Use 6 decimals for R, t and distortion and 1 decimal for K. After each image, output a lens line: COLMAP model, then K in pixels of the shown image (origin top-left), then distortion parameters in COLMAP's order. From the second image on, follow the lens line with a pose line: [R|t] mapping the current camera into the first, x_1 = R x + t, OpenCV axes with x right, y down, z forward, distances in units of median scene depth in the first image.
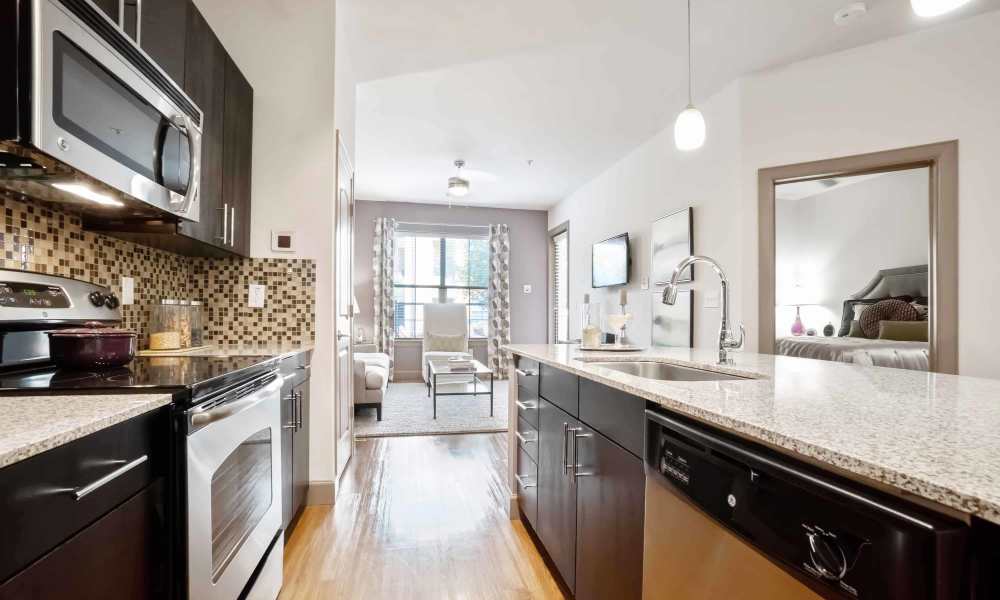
lens RADIAL K [[458.0, 0, 502.8], [0, 458.0, 315.7], [0, 0, 1]] dist [-0.023529, 0.012515]
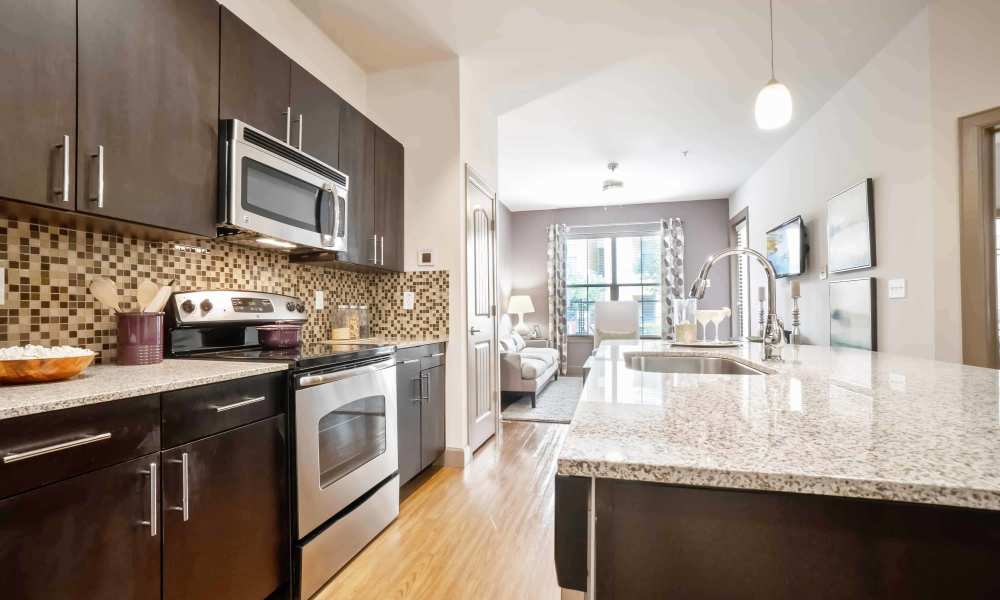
lens RADIAL K [[458.0, 0, 503.3], [0, 458.0, 309.7], [0, 0, 1]] dist [-0.023529, 0.012515]
pose [[0.894494, -0.018669, -0.446690, 0.283503], [0.014355, 0.999812, -0.013039, 0.003536], [0.446849, 0.005251, 0.894594, -0.053688]]
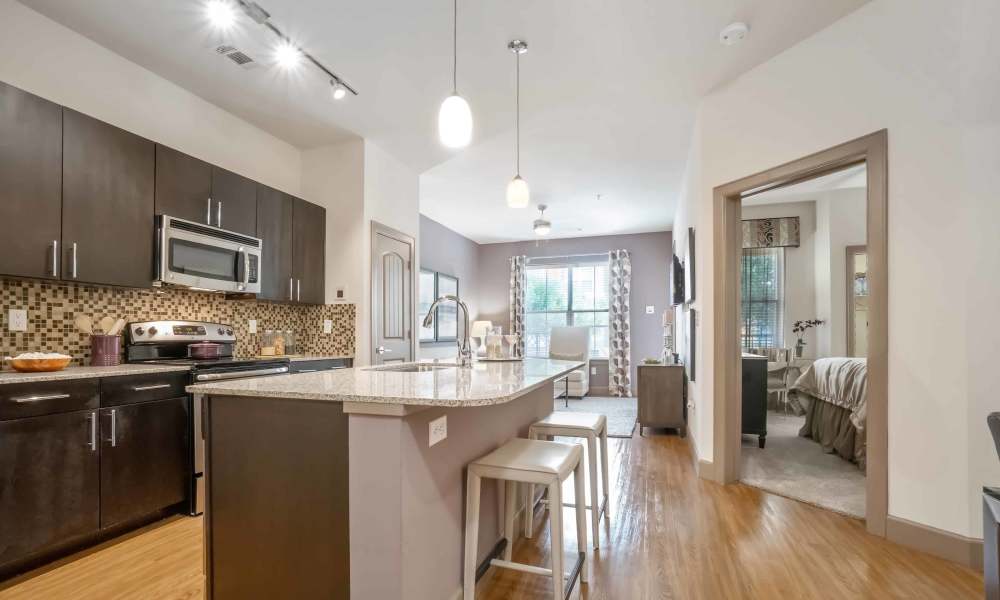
lens RADIAL K [[458.0, 0, 496.5], [0, 458.0, 338.3], [0, 0, 1]] dist [-0.023529, 0.012515]
pose [[0.858120, -0.010928, -0.513332, 0.878361], [0.010837, 0.999936, -0.003172, 0.012862], [0.513334, -0.002841, 0.858184, -0.153359]]
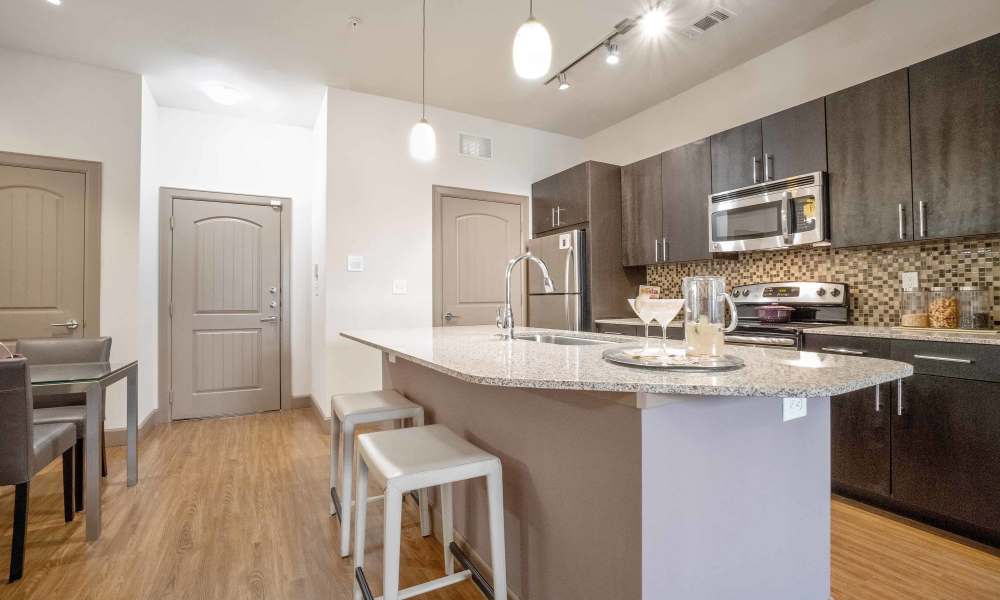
lens RADIAL K [[458.0, 0, 491.6], [0, 458.0, 294.5], [0, 0, 1]] dist [-0.023529, 0.012515]
pose [[-0.961147, -0.004579, -0.276000, 0.575959], [-0.001315, 0.999927, -0.012011, 0.000419], [0.276035, -0.011181, -0.961083, 1.466803]]
